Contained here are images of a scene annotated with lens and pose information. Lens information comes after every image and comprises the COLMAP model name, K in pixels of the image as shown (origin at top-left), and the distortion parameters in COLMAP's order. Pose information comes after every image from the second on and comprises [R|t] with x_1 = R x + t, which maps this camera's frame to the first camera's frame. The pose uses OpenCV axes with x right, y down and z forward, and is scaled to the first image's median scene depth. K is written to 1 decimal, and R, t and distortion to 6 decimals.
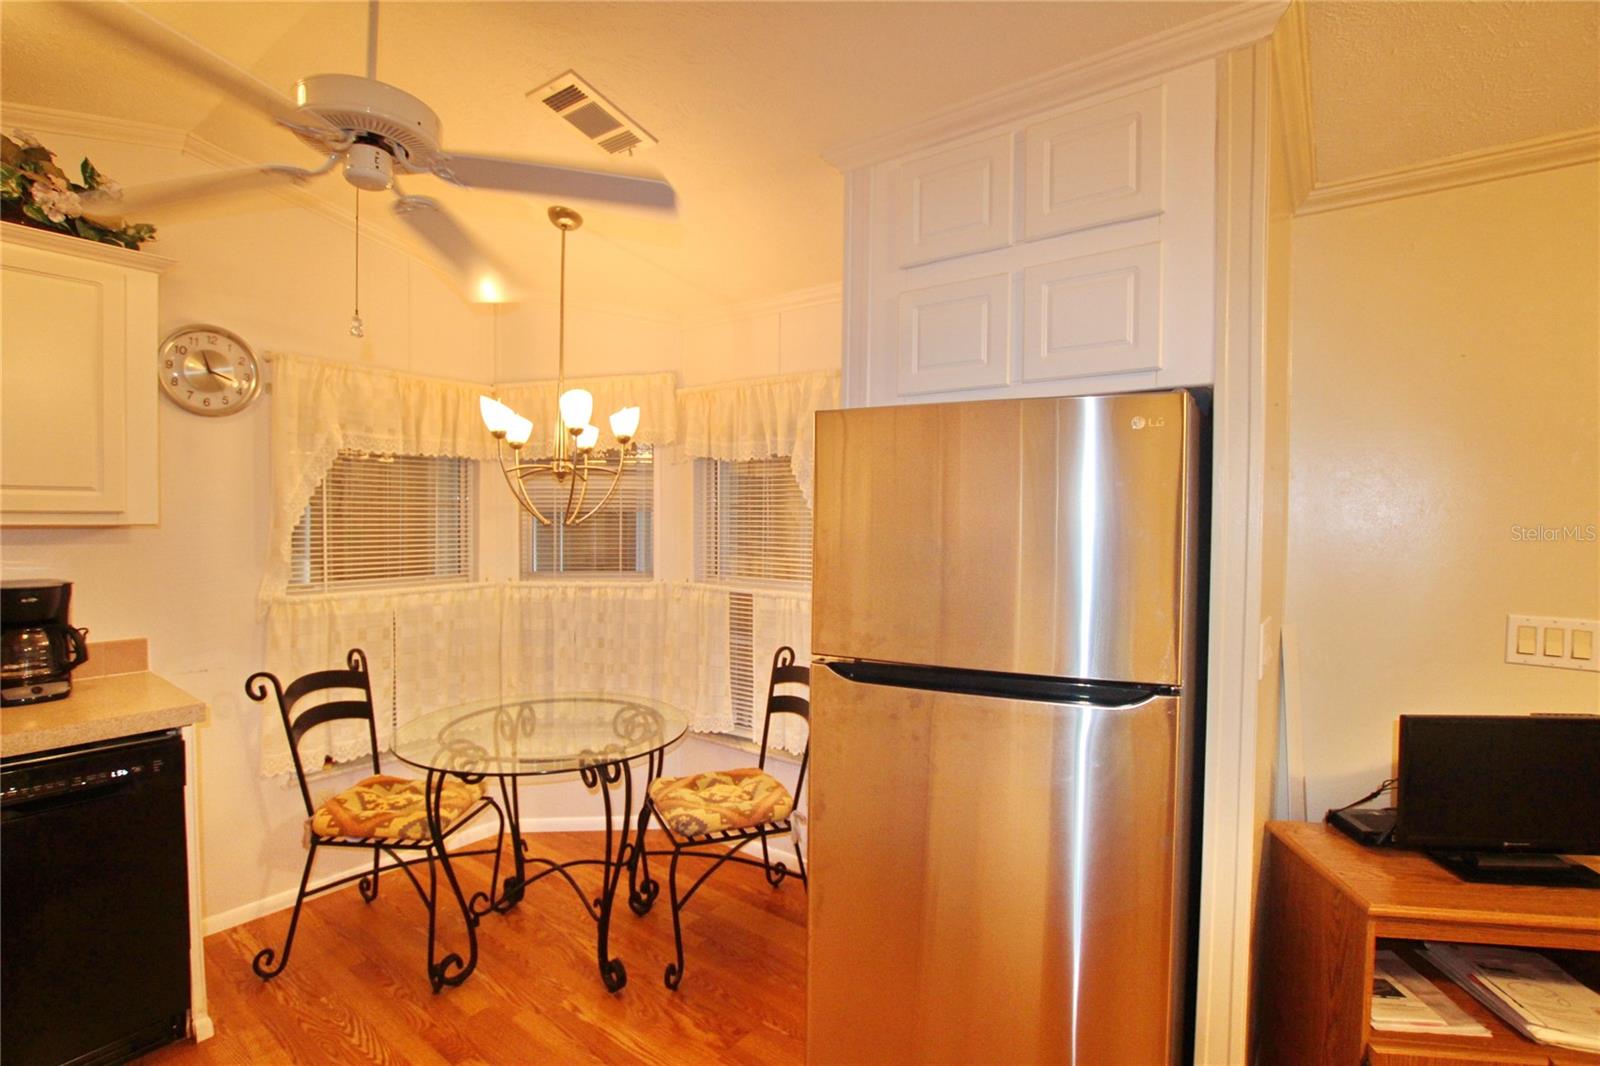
lens RADIAL K [[741.4, 0, 793.9], [0, 741.4, 535.9], [0, 0, 1]] dist [-0.038369, 0.007444]
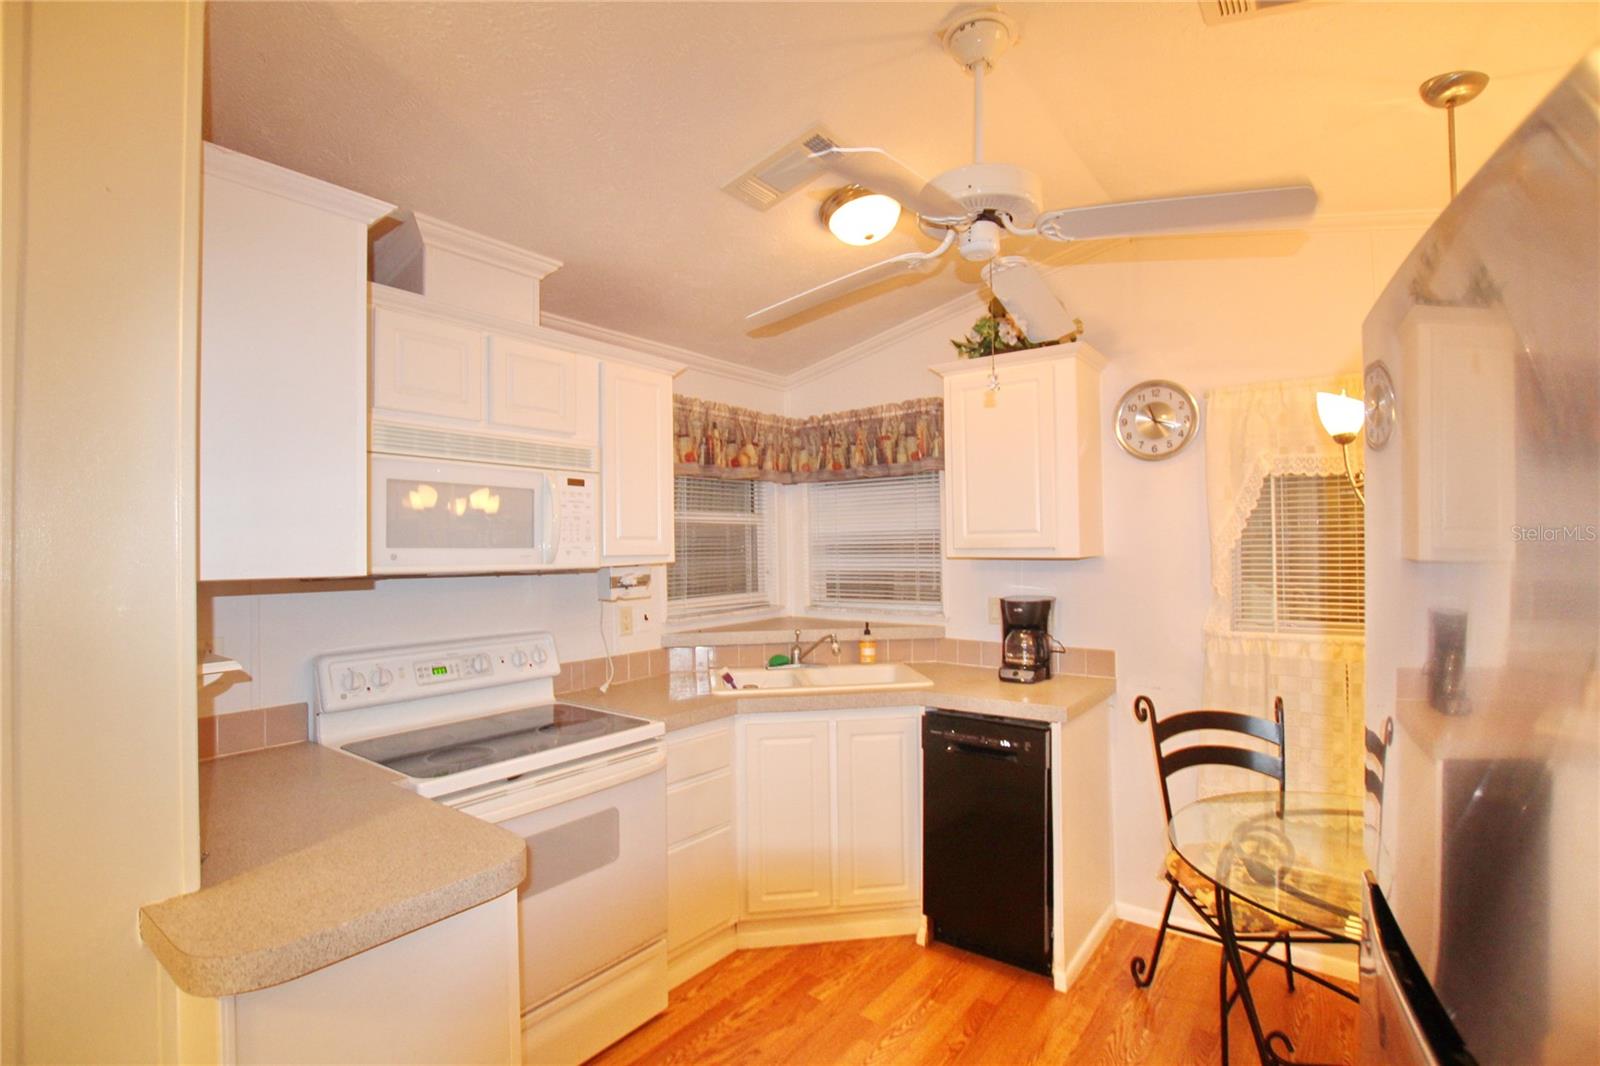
lens RADIAL K [[741.4, 0, 793.9], [0, 741.4, 535.9], [0, 0, 1]] dist [-0.038369, 0.007444]
pose [[-0.010345, -0.023075, -0.999680, 0.324648], [-0.016730, 0.999598, -0.022900, -0.013300], [0.999807, 0.016487, -0.010727, 0.443081]]
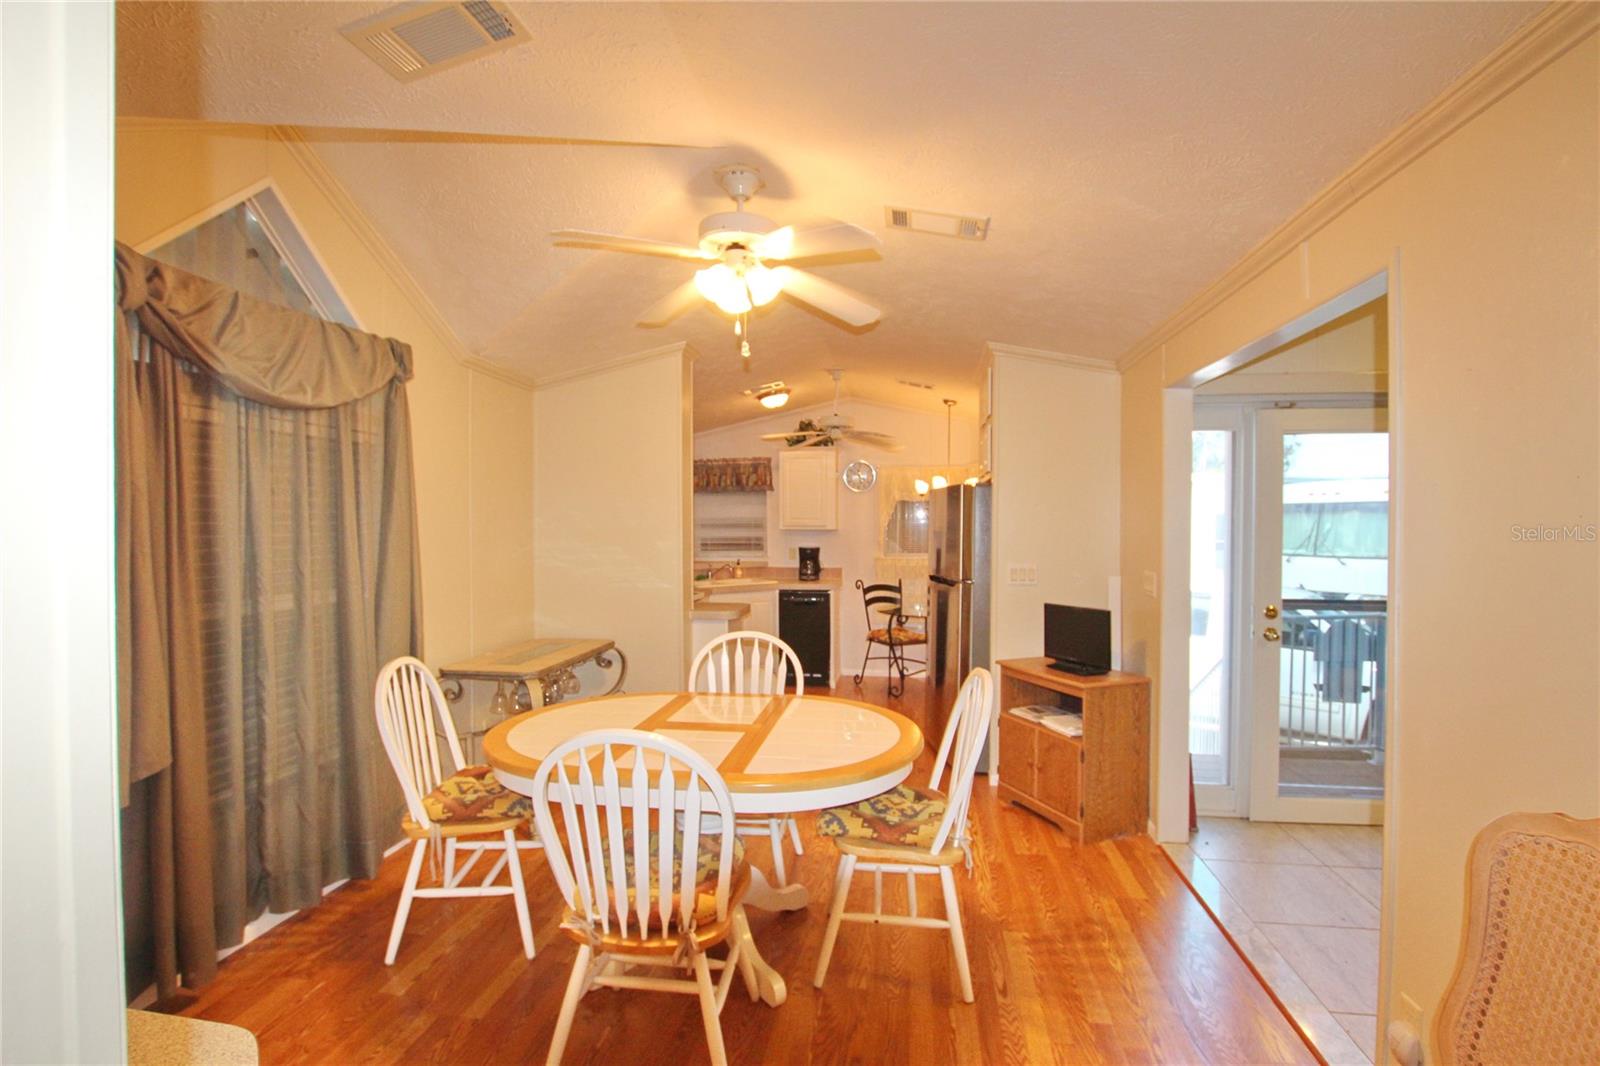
lens RADIAL K [[741.4, 0, 793.9], [0, 741.4, 535.9], [0, 0, 1]] dist [-0.038369, 0.007444]
pose [[0.469620, 0.005358, -0.882852, 1.625042], [-0.019248, 0.999806, -0.004171, 0.024478], [0.882659, 0.018952, 0.469632, -0.588608]]
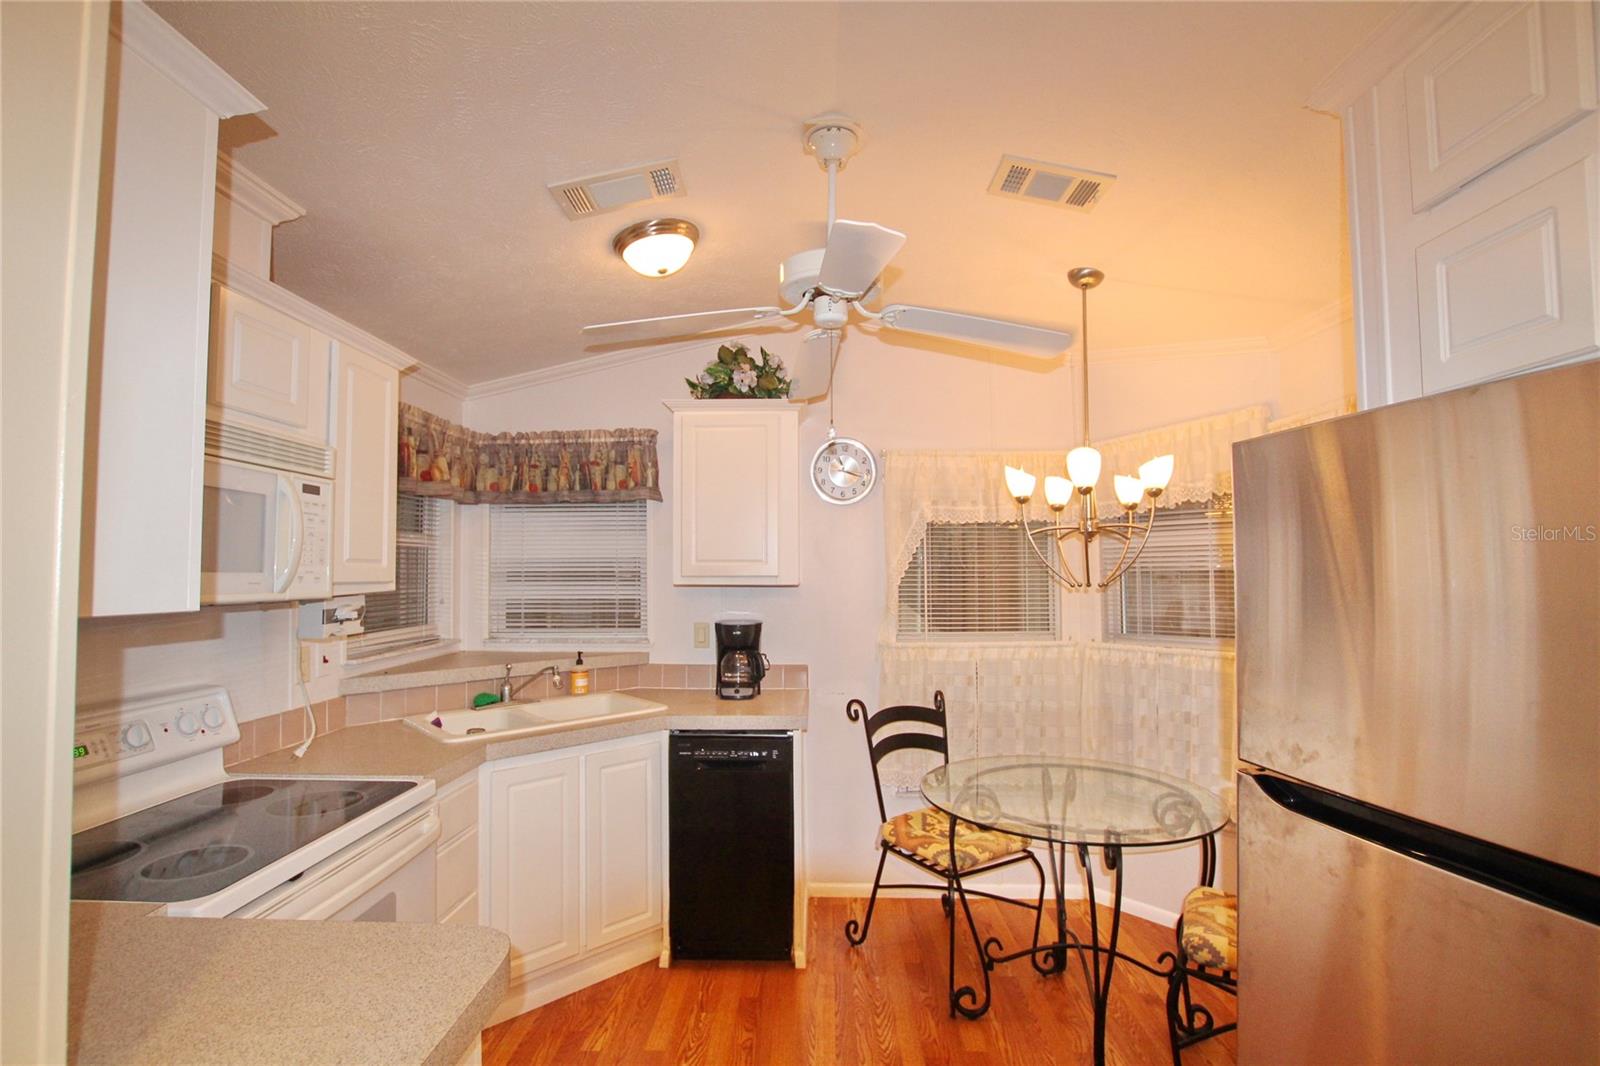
lens RADIAL K [[741.4, 0, 793.9], [0, 741.4, 535.9], [0, 0, 1]] dist [-0.038369, 0.007444]
pose [[0.576094, -0.049533, -0.815881, 0.262918], [-0.013942, 0.997421, -0.070399, -0.006895], [0.817264, 0.051931, 0.573918, 0.126259]]
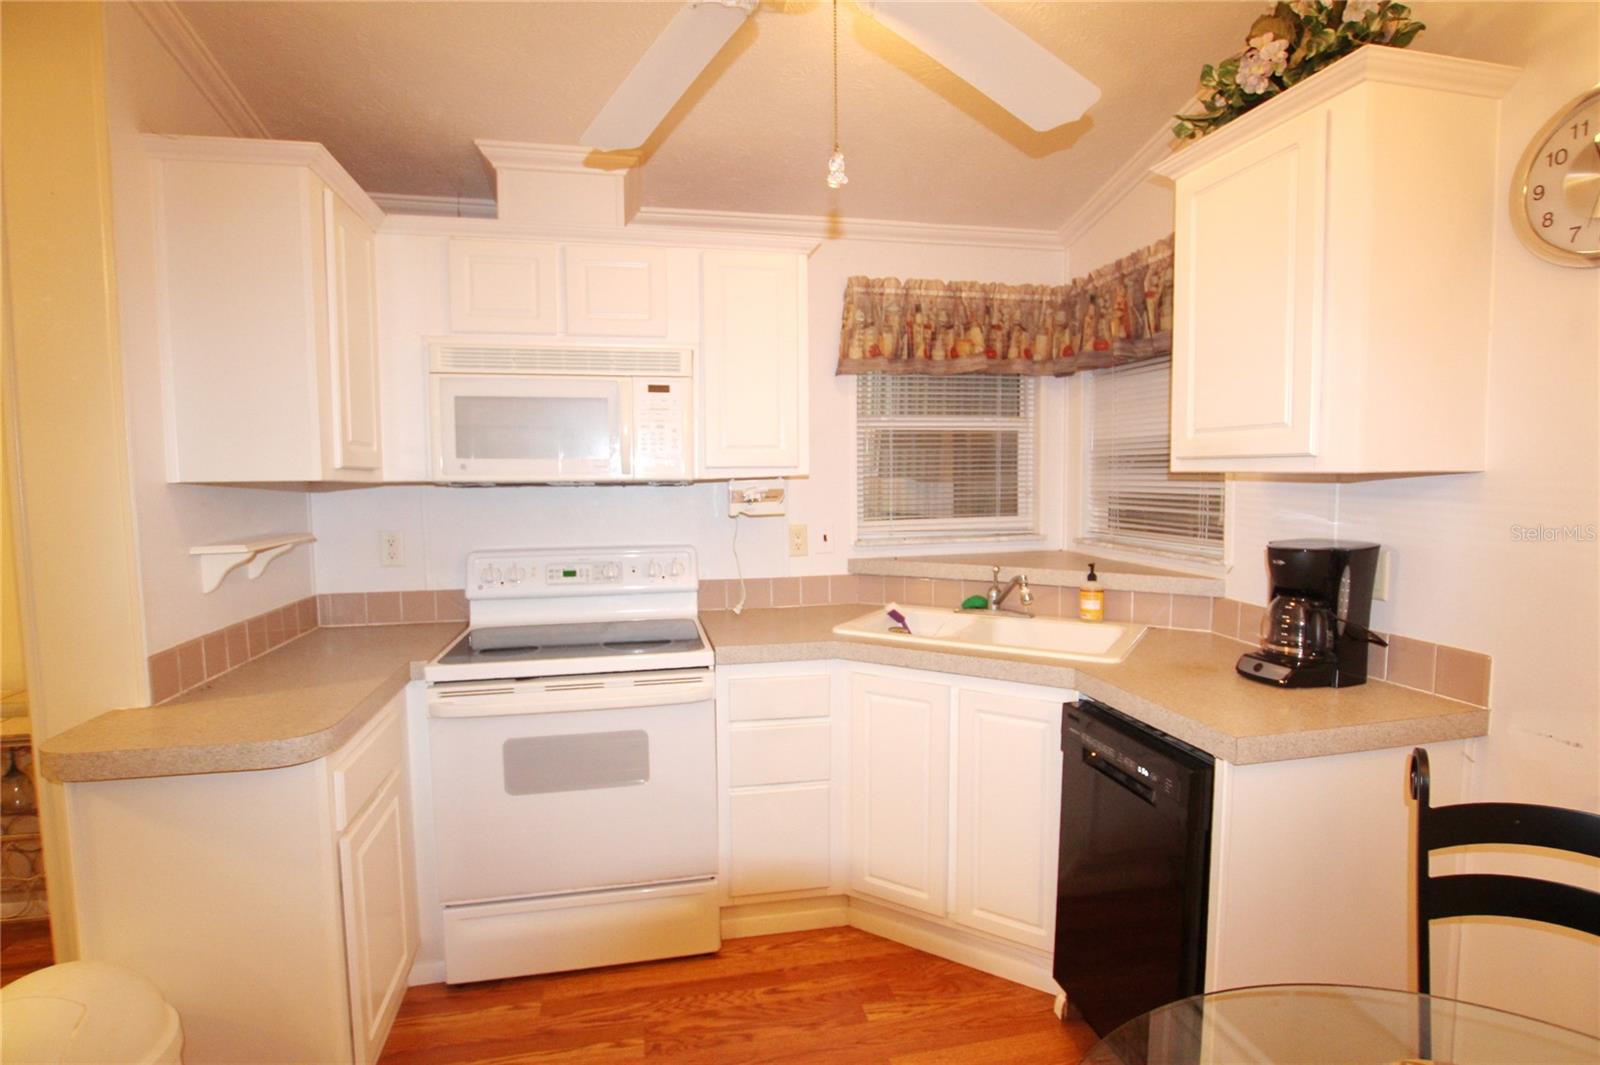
lens RADIAL K [[769.9, 0, 792.8], [0, 769.9, 535.1], [0, 0, 1]] dist [-0.044775, 0.012590]
pose [[-0.656590, 0.060080, -0.751851, -0.019846], [-0.016802, 0.995410, 0.094215, -0.012784], [0.754061, 0.074493, -0.652566, 0.899577]]
